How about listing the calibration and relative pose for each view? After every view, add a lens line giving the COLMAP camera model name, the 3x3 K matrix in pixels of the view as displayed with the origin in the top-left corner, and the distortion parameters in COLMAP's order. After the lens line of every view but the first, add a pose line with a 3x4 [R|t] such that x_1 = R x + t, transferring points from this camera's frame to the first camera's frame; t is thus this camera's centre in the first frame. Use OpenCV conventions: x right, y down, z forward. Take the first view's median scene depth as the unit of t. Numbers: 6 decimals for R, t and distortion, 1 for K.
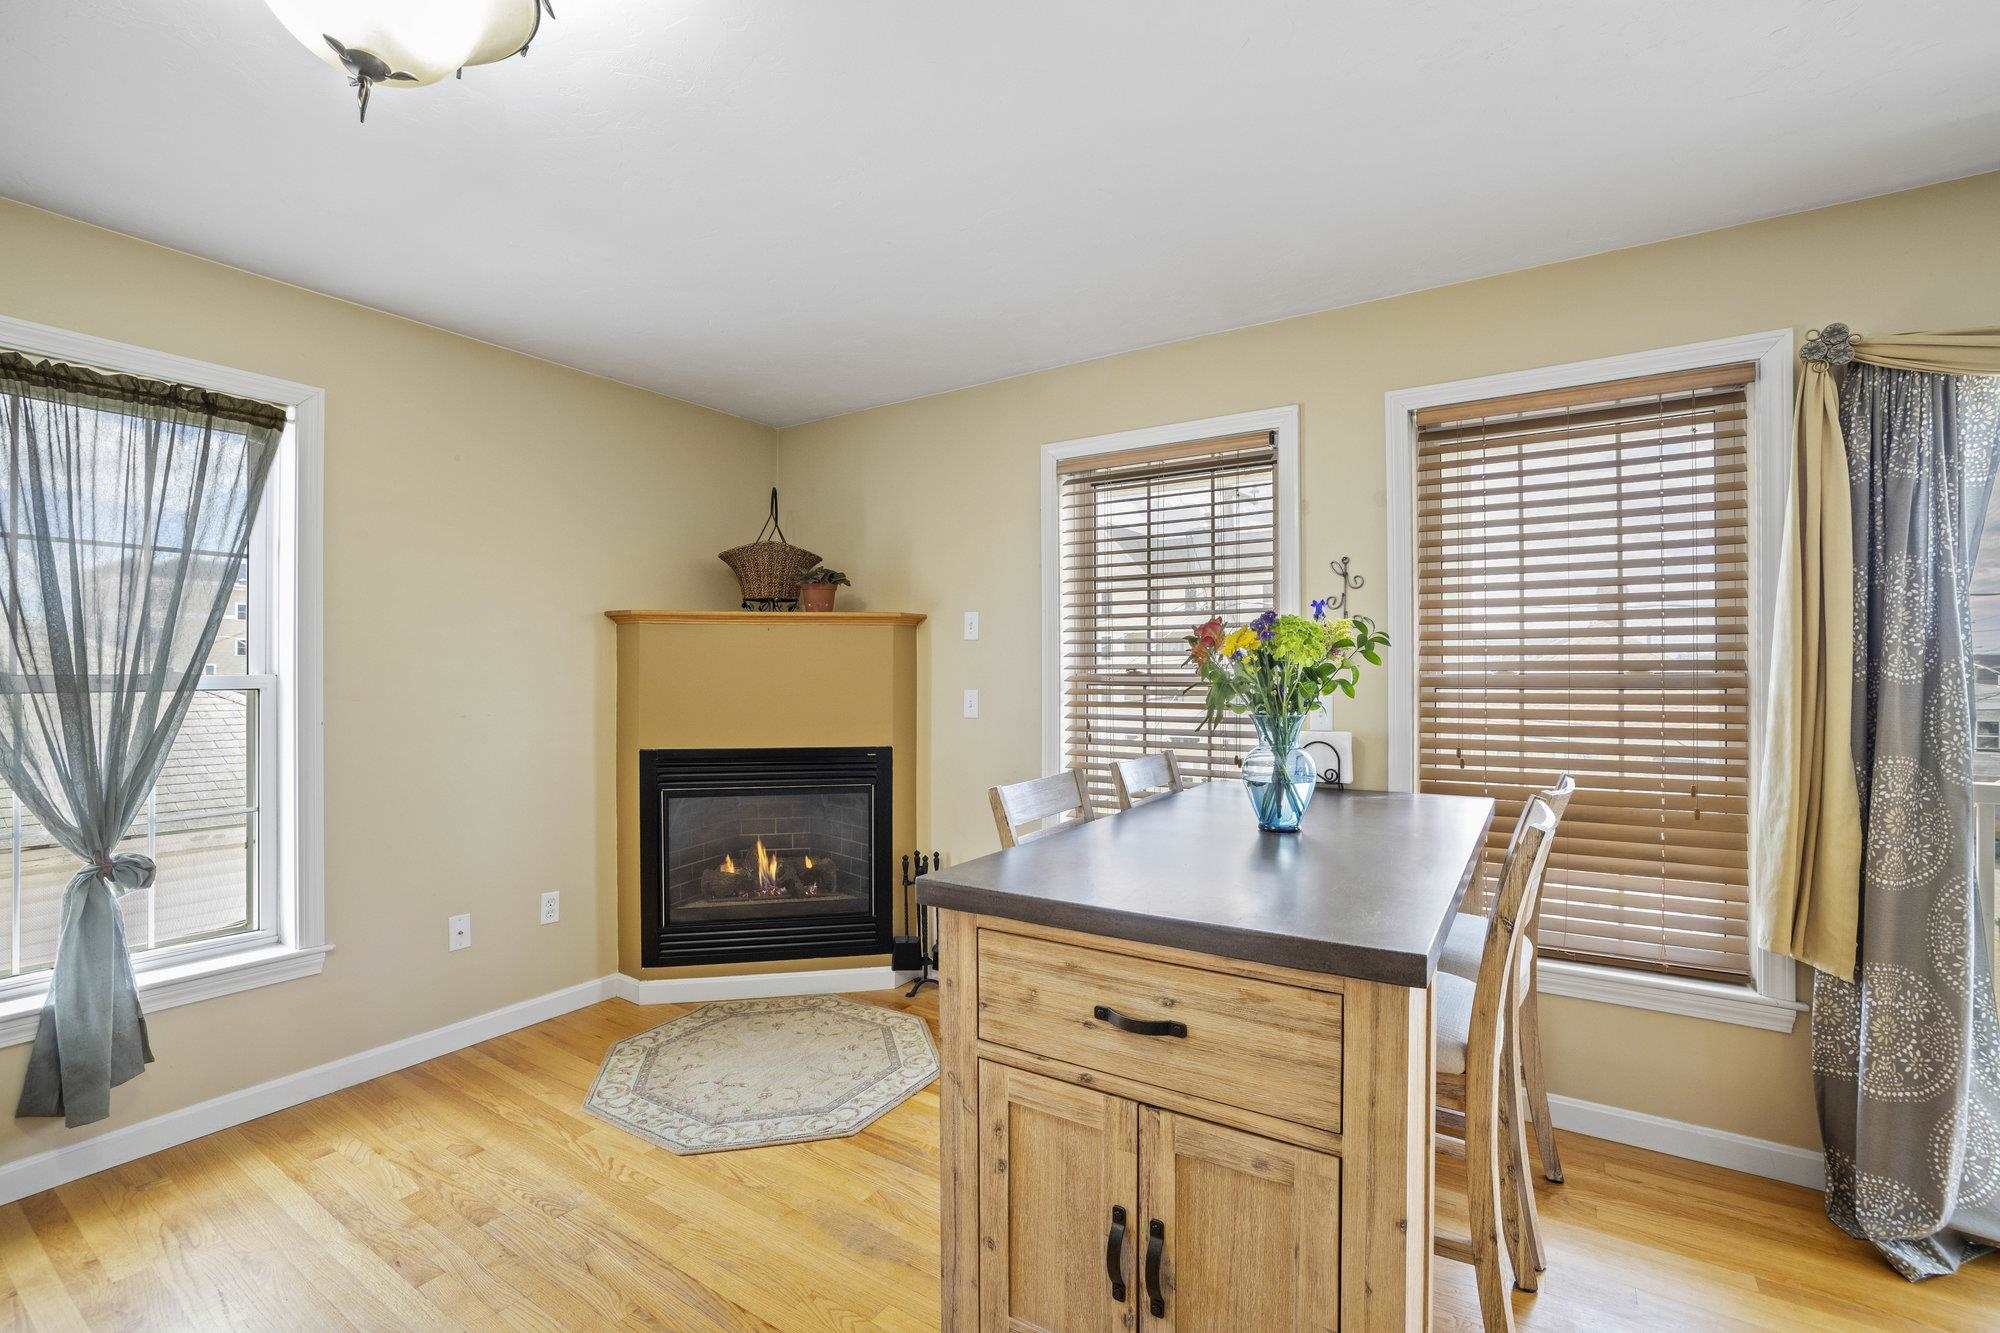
lens RADIAL K [[842.4, 0, 1001.3], [0, 842.4, 670.6], [0, 0, 1]] dist [-0.036663, 0.011930]
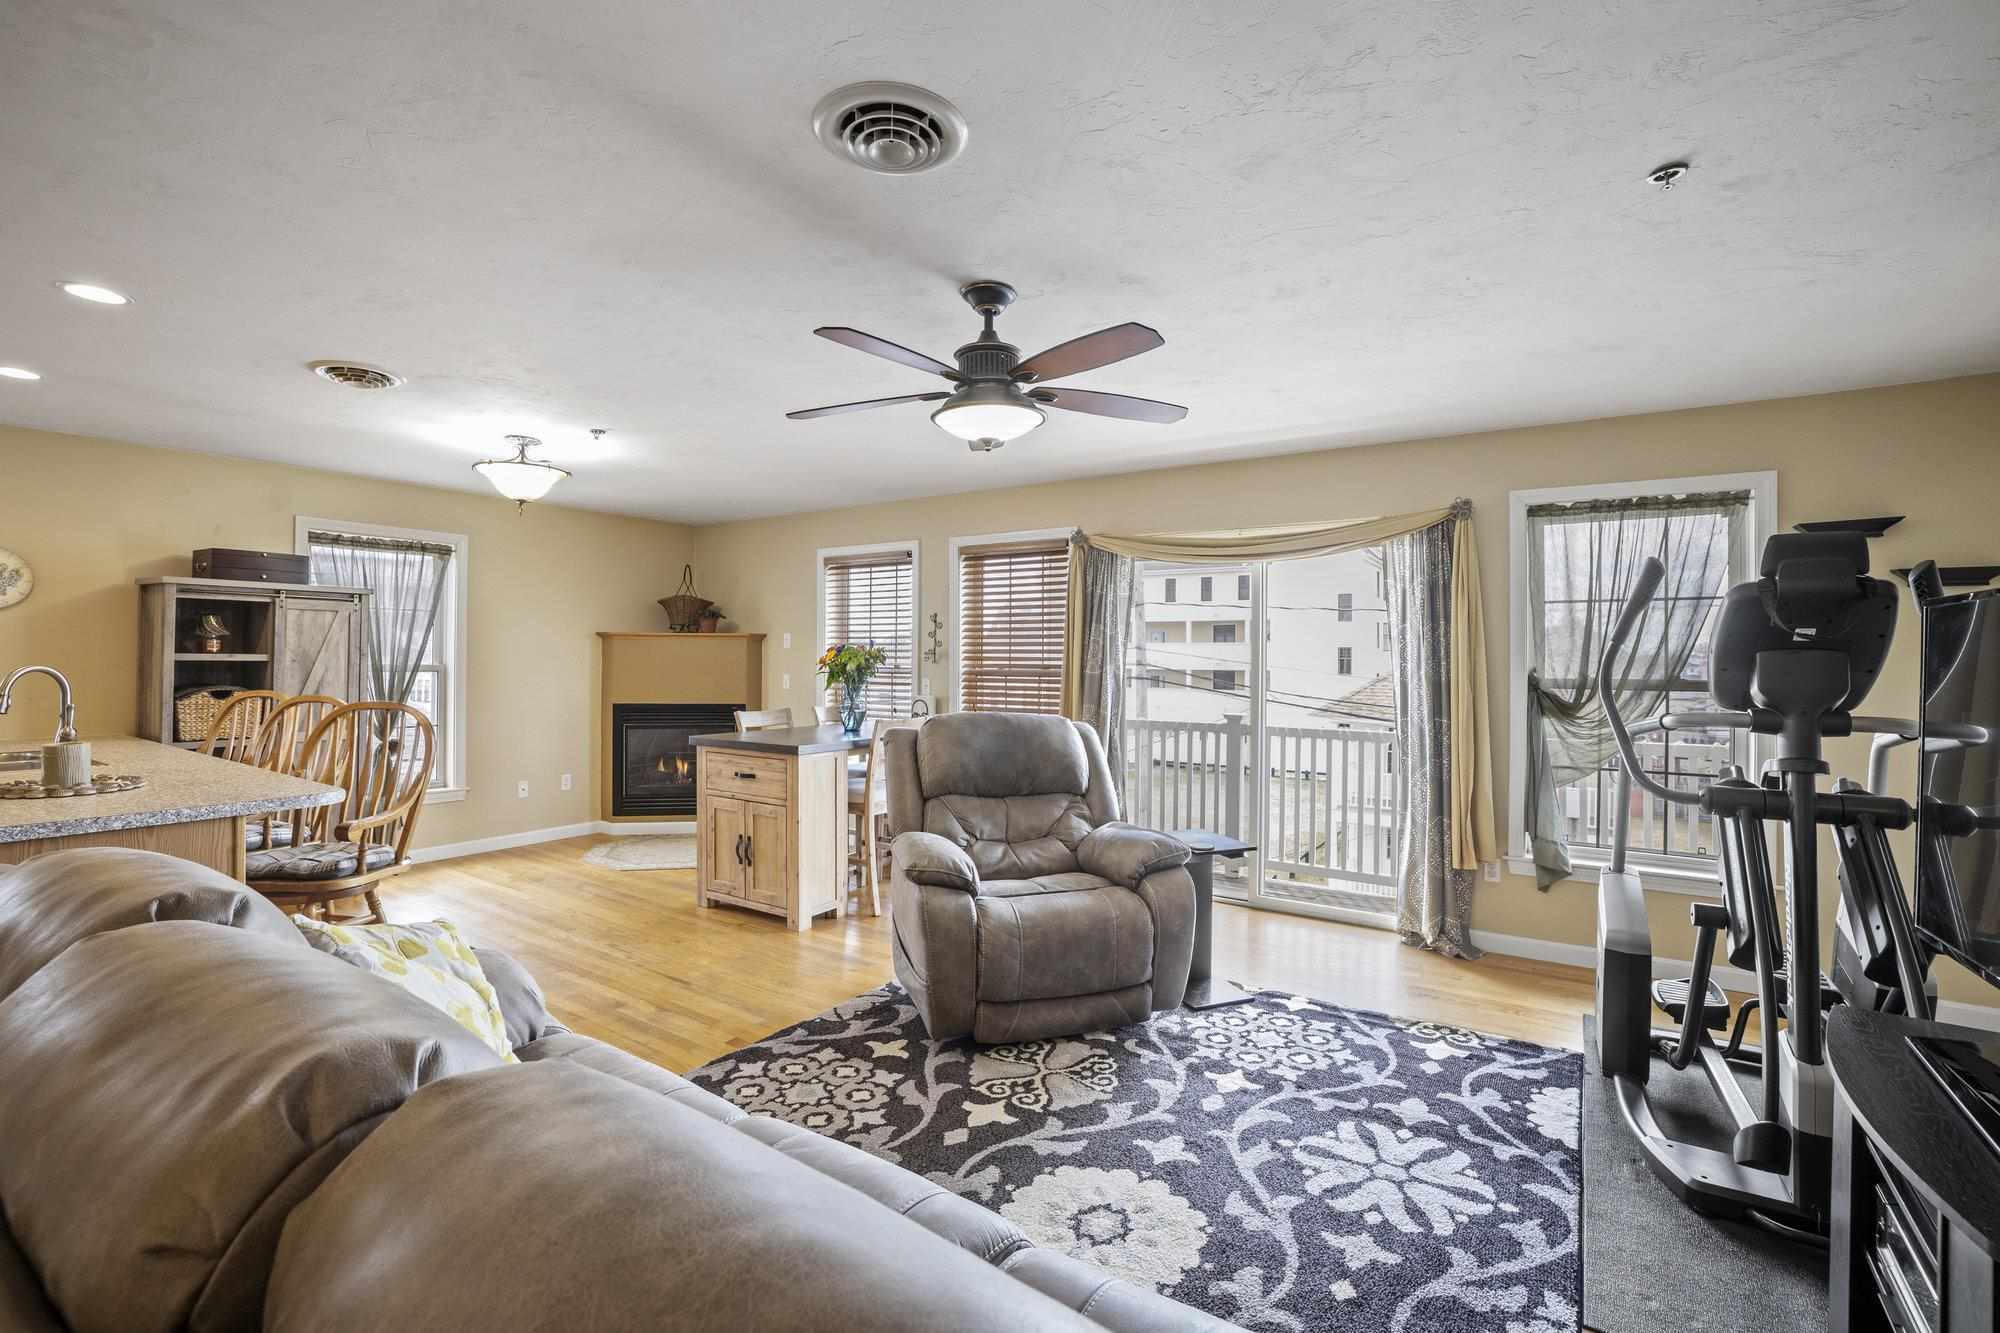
lens RADIAL K [[863.2, 0, 1000.1], [0, 863.2, 655.8], [0, 0, 1]] dist [-0.040732, 0.014834]
pose [[0.999746, 0.007934, -0.021118, 0.540772], [-0.007981, 0.999966, -0.002155, -0.021806], [0.021100, 0.002323, 0.999775, -1.031301]]
